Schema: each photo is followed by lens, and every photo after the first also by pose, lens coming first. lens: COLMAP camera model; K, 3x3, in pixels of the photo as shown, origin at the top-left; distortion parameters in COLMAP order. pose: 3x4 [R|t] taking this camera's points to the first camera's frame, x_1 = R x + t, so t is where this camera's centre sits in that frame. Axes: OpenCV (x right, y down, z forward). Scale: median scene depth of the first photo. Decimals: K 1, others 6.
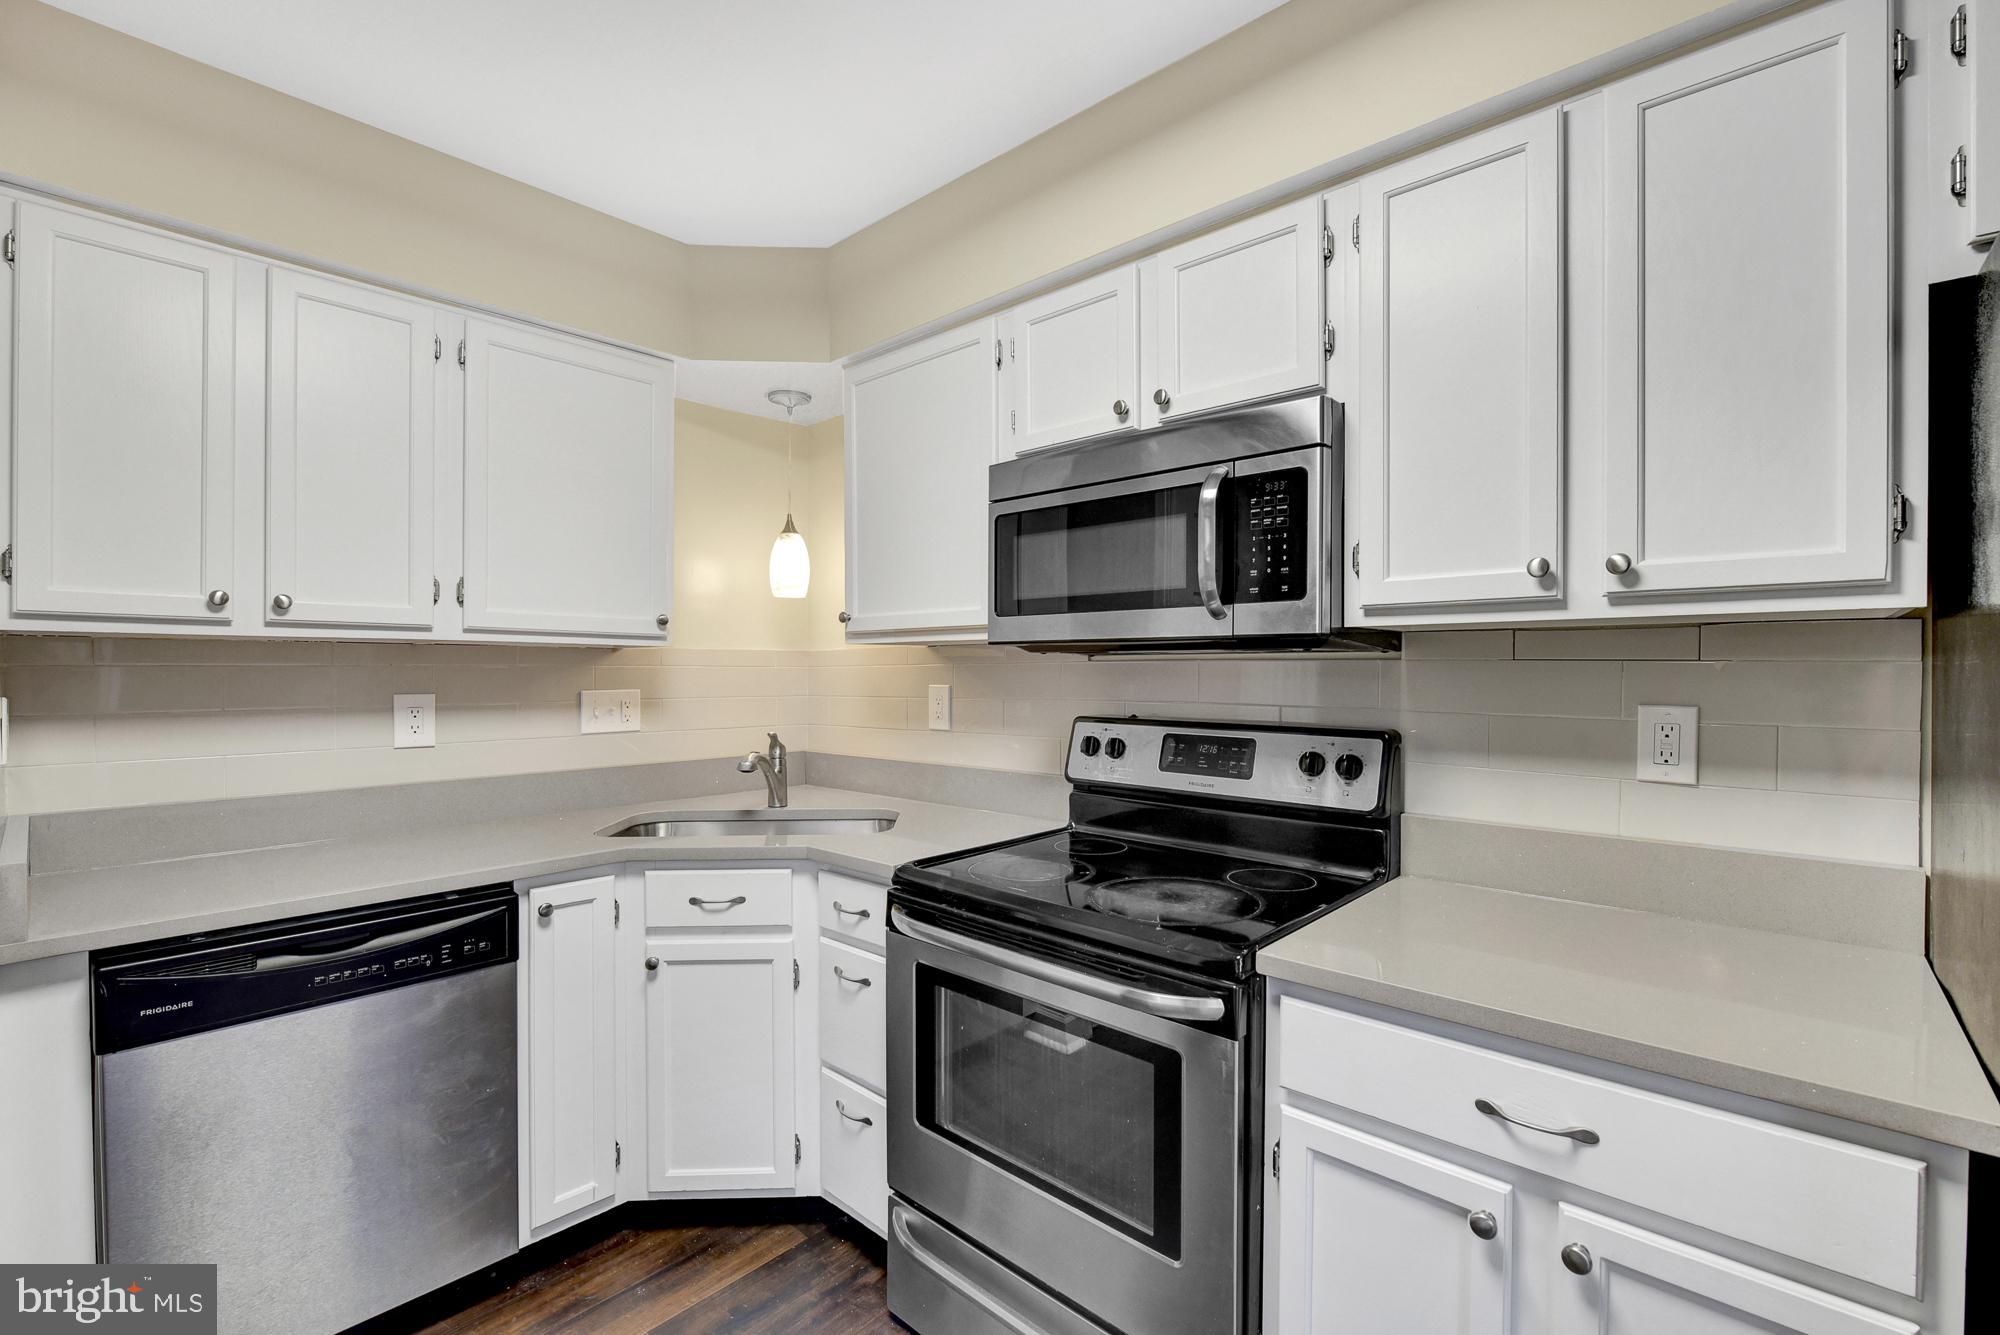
lens RADIAL K [[867.6, 0, 1004.5], [0, 867.6, 675.0], [0, 0, 1]] dist [-0.005551, -0.000359]
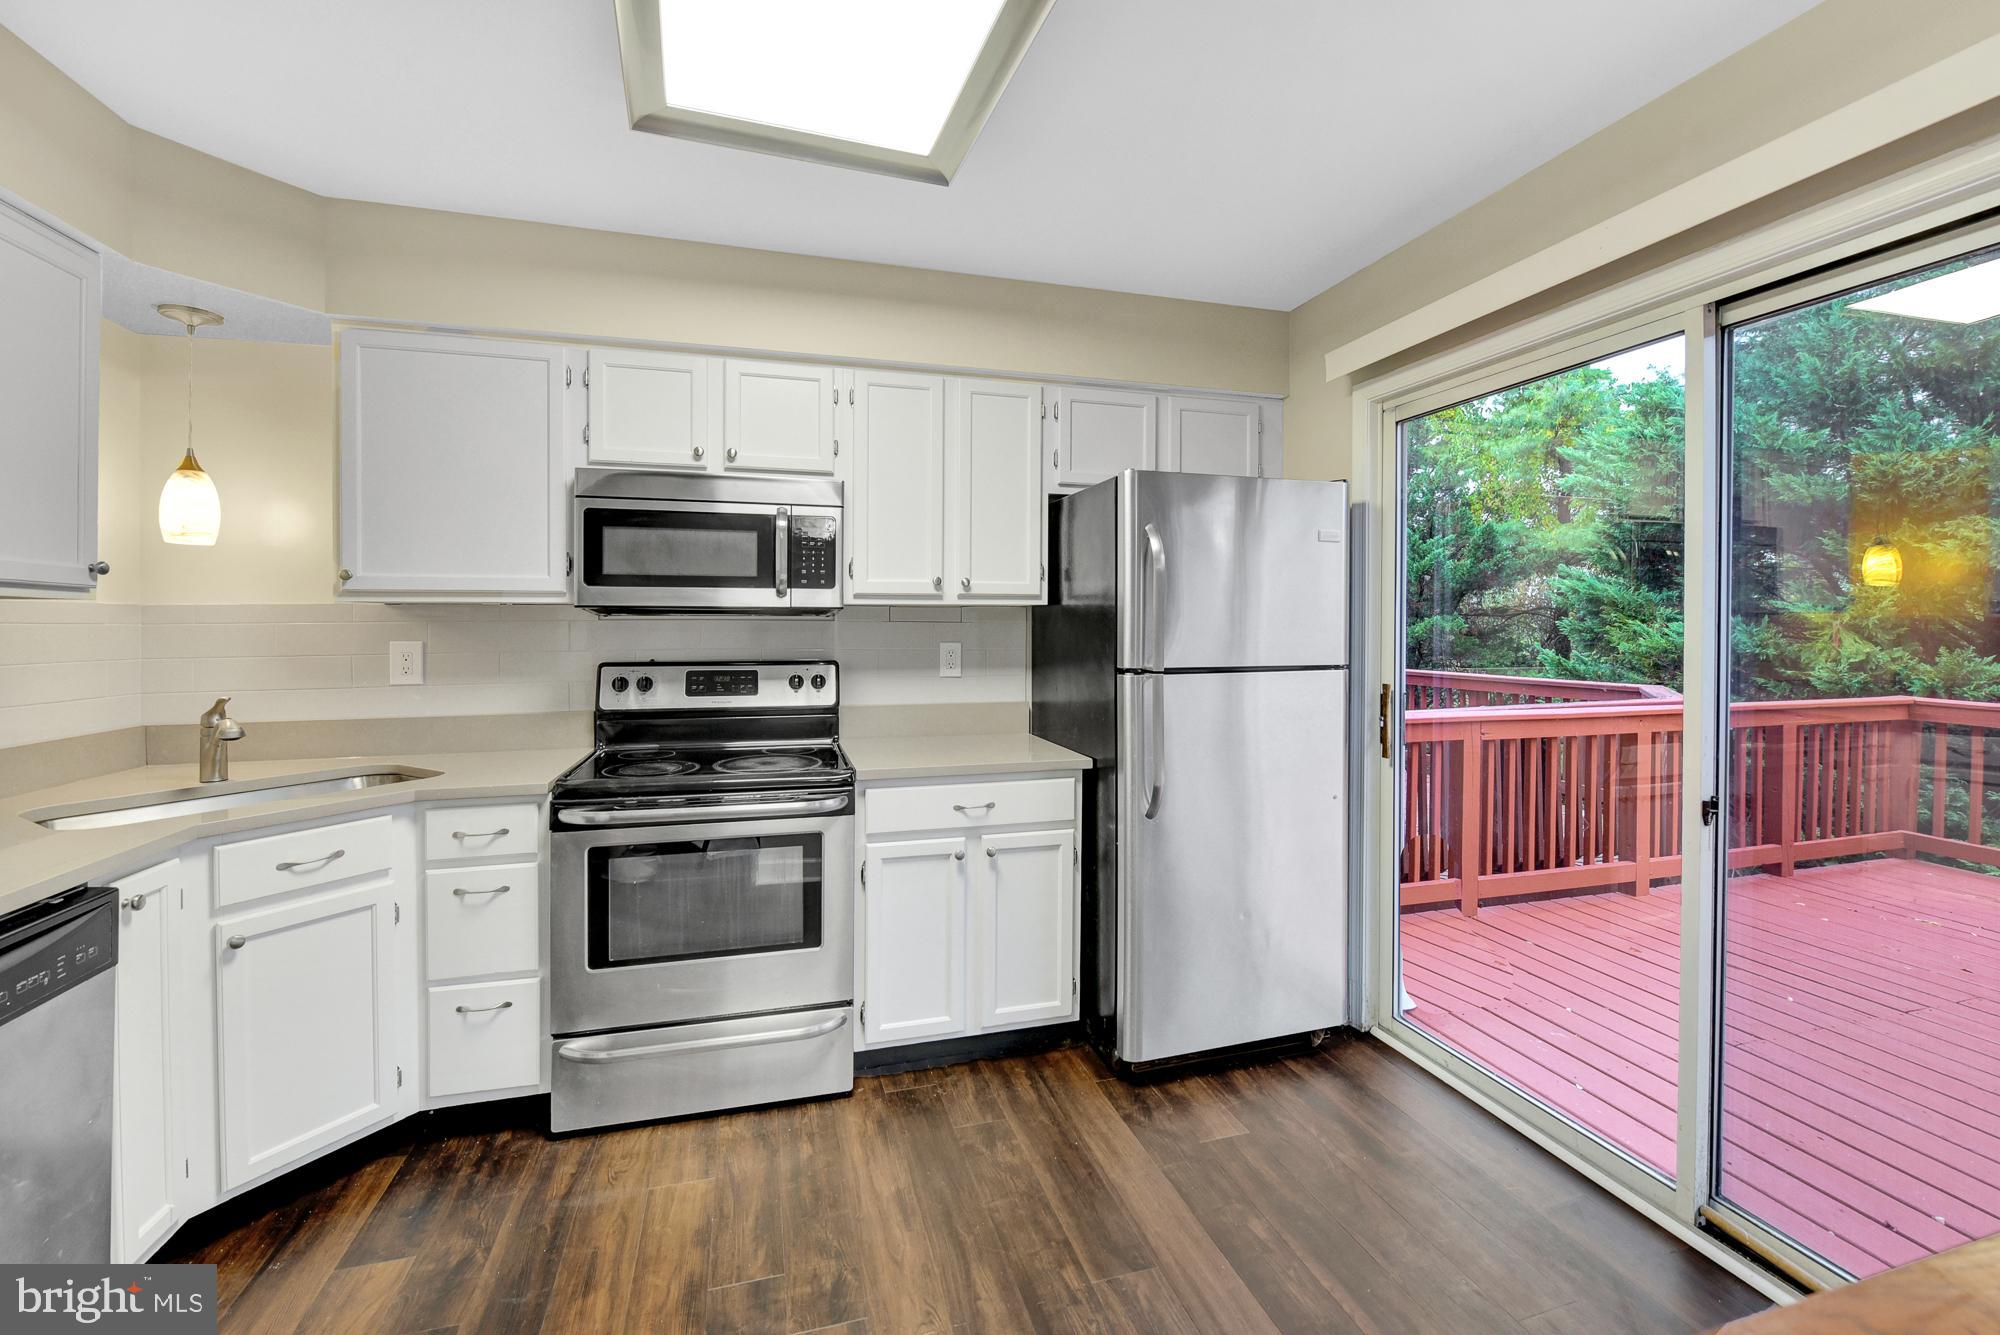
lens RADIAL K [[824.2, 0, 994.5], [0, 824.2, 628.1], [0, 0, 1]] dist [-0.002563, -0.000497]
pose [[0.530244, -0.004492, 0.847833, -0.791666], [0.005780, 0.999982, 0.001684, -0.003338], [-0.847826, 0.004008, 0.530260, -0.184121]]
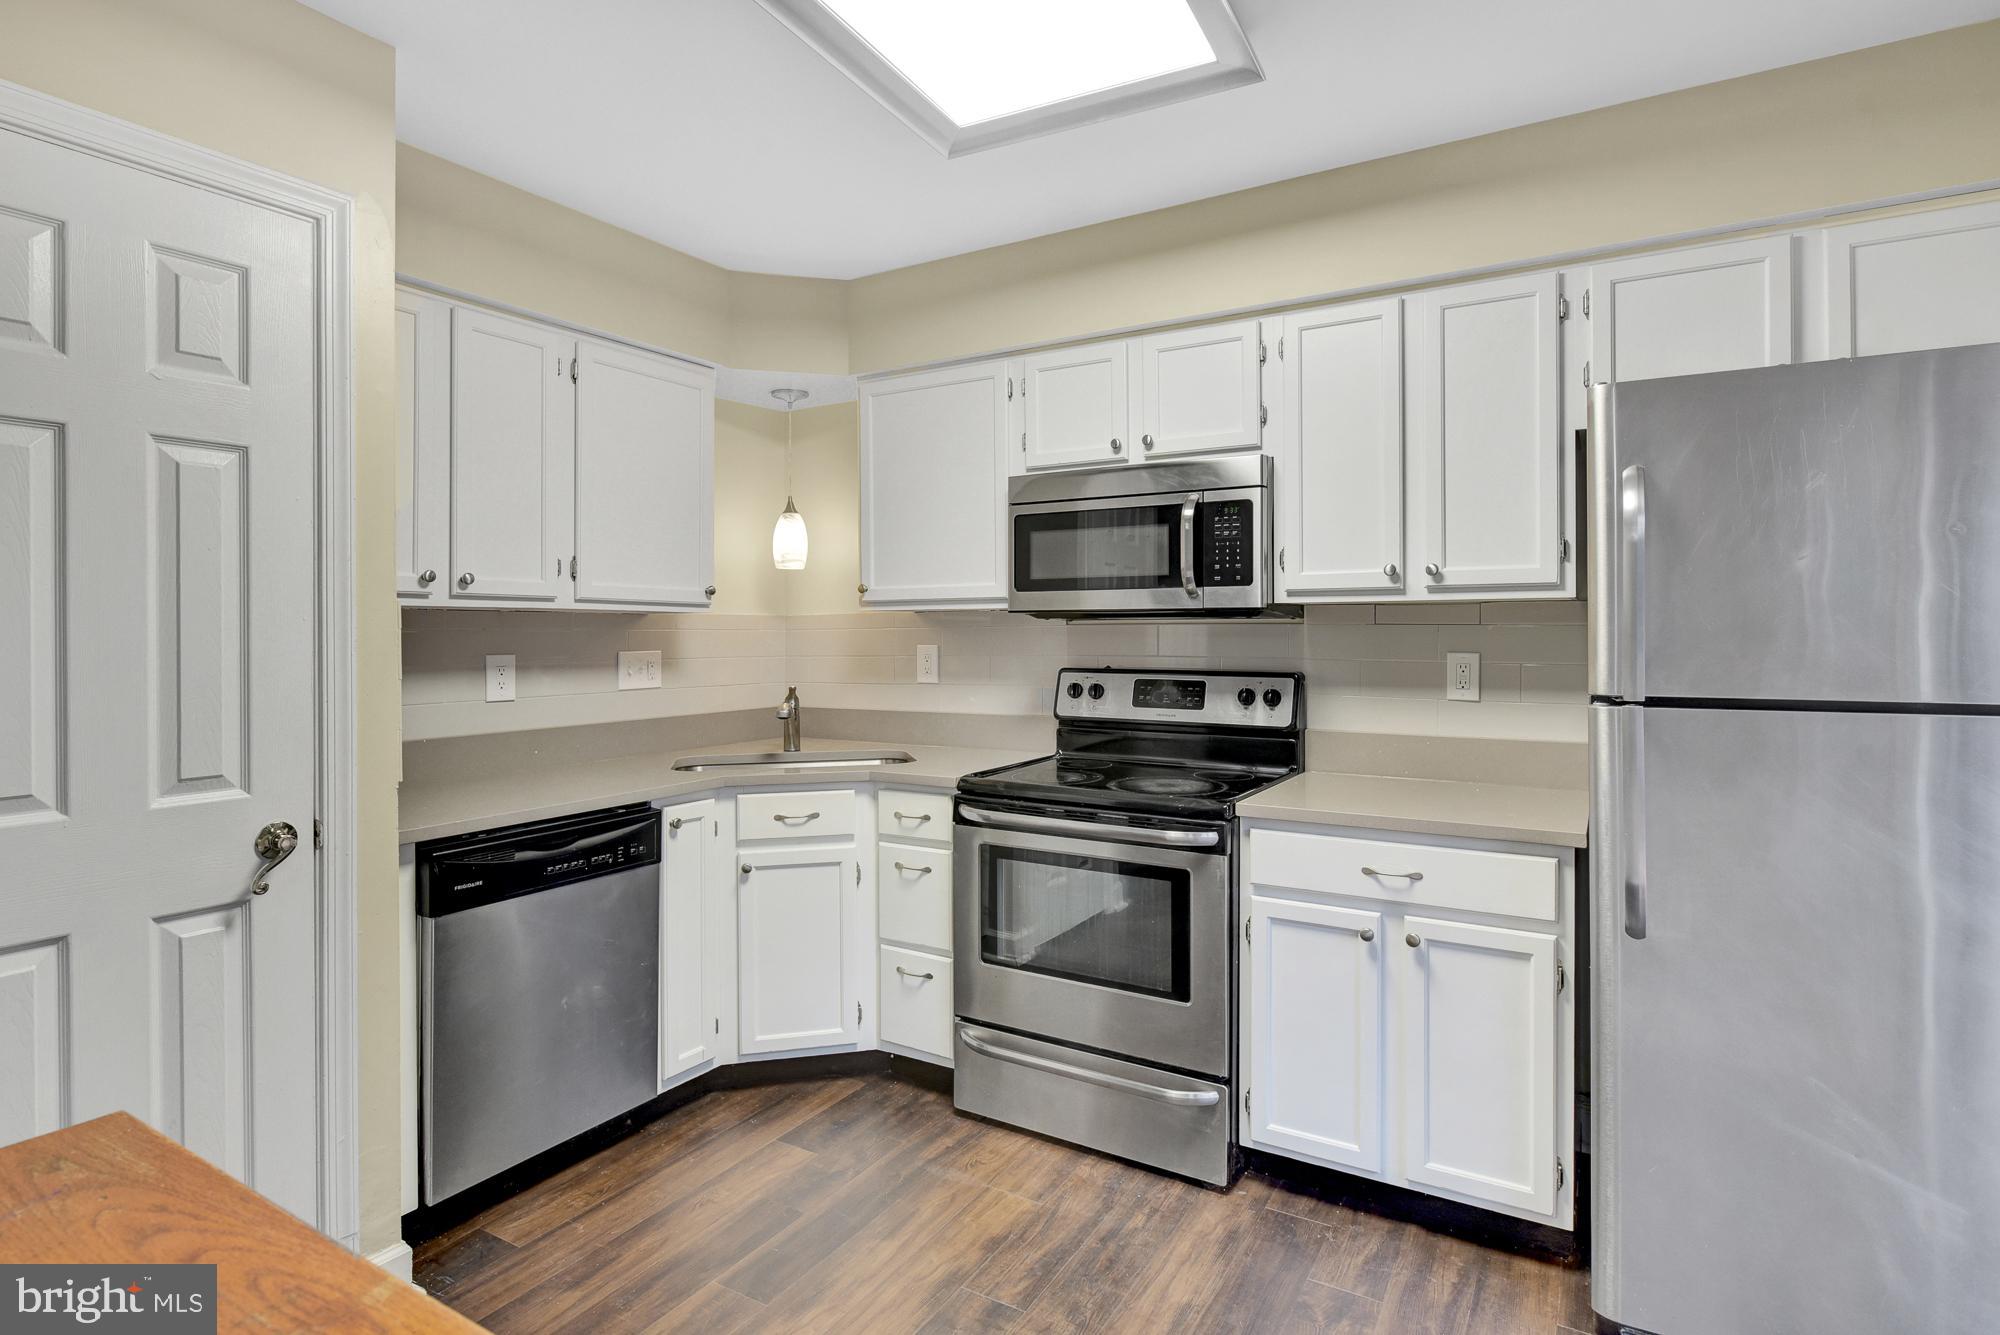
lens RADIAL K [[1032.4, 0, 1000.8], [0, 1032.4, 627.9], [0, 0, 1]] dist [0.003186, 0.000456]
pose [[0.980972, -0.002441, 0.194134, -0.366745], [0.004414, 0.999943, -0.009730, 0.003390], [-0.194099, 0.010402, 0.980927, -0.584327]]
